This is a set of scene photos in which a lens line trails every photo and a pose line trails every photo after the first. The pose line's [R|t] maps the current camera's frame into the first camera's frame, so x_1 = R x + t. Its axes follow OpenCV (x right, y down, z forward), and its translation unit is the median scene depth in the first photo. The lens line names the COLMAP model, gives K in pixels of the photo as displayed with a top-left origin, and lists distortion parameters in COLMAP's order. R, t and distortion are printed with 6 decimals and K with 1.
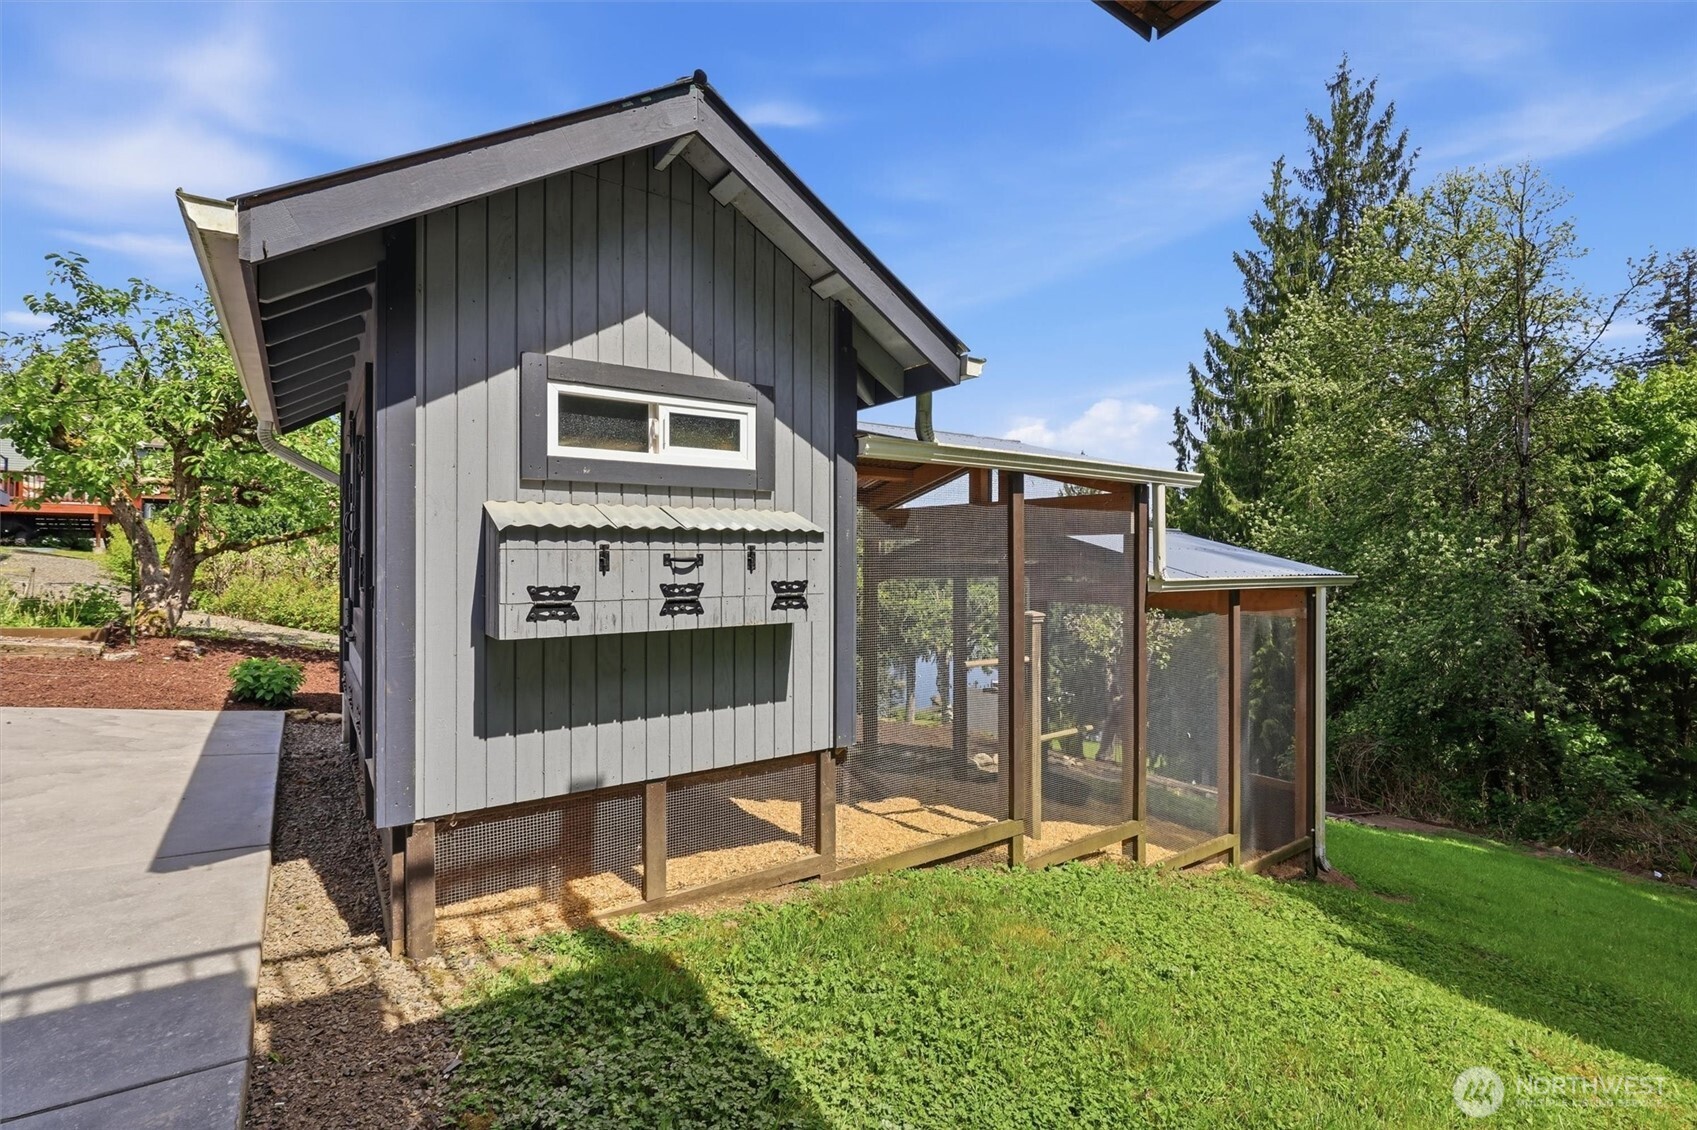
lens RADIAL K [[774.9, 0, 851.9], [0, 774.9, 551.7], [0, 0, 1]] dist [-0.000634, -0.000553]
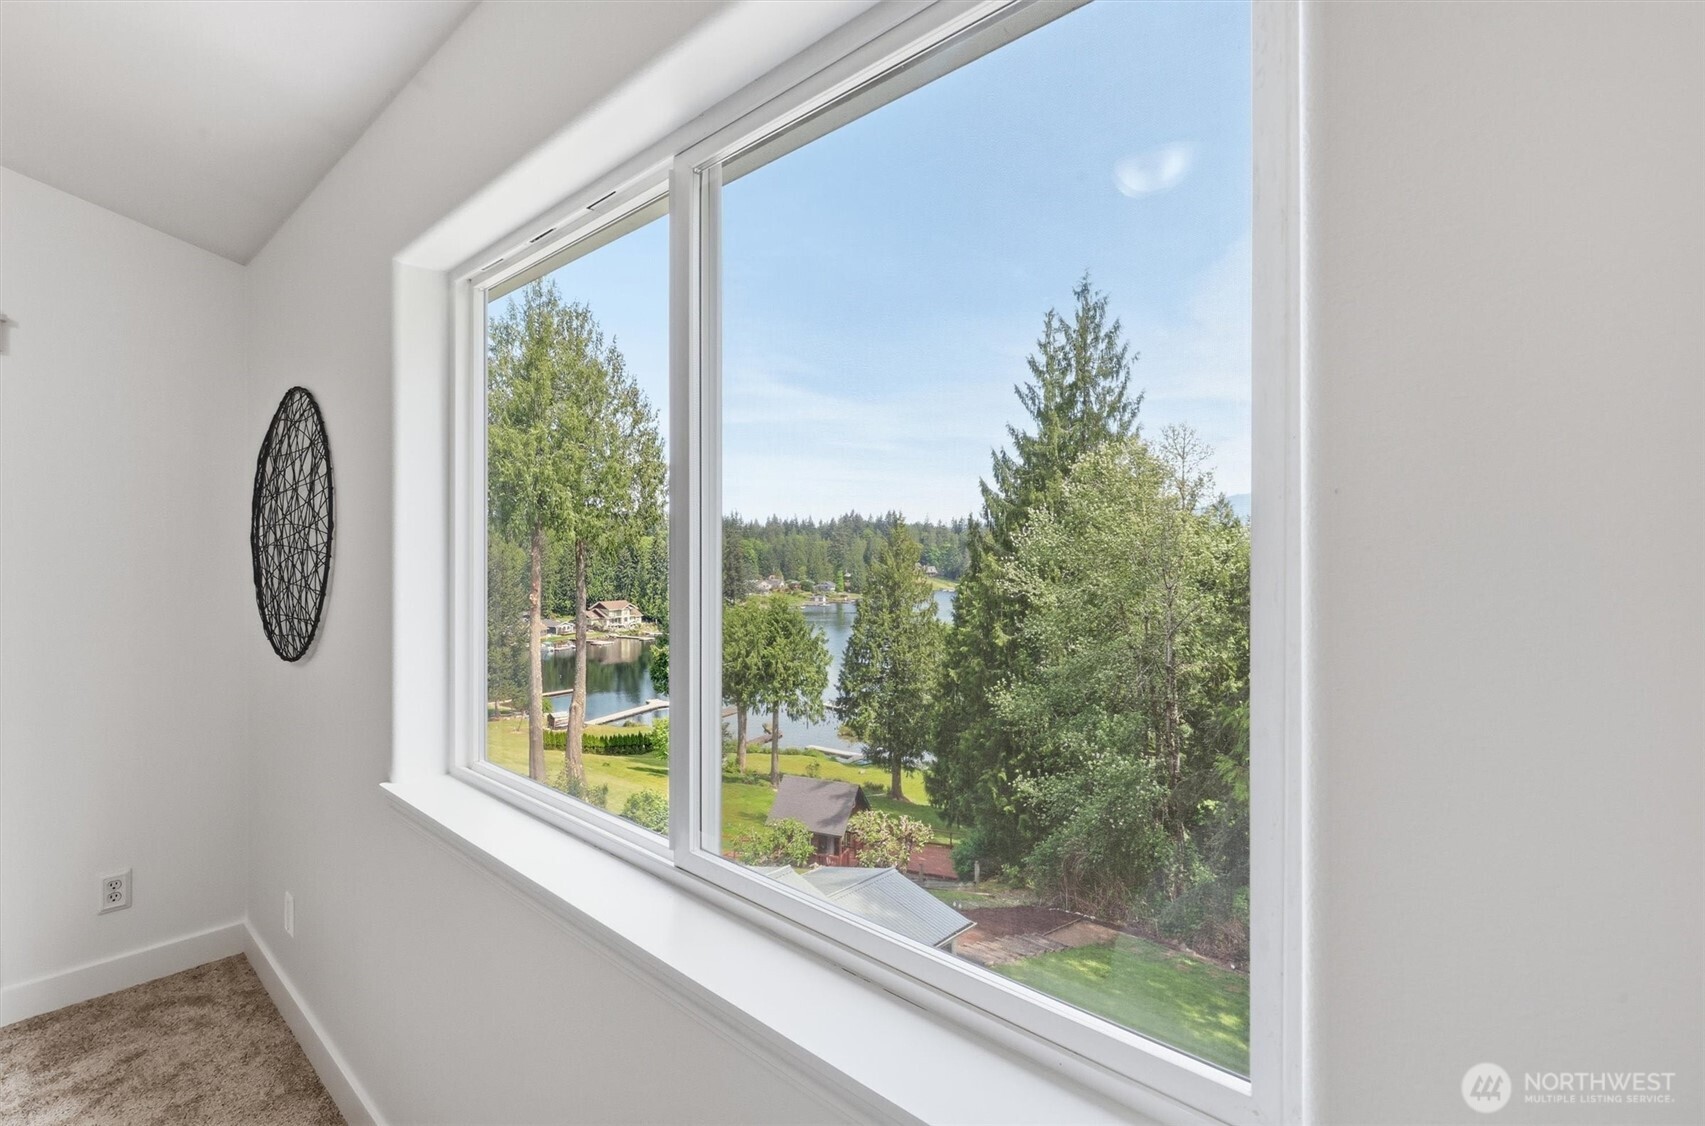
lens RADIAL K [[780.7, 0, 848.7], [0, 780.7, 558.7], [0, 0, 1]] dist [-0.000524, -0.000050]
pose [[0.978146, -0.001683, 0.207910, -0.003113], [0.001438, 0.999998, 0.001328, -0.178788], [-0.207912, -0.000999, 0.978147, -0.157384]]
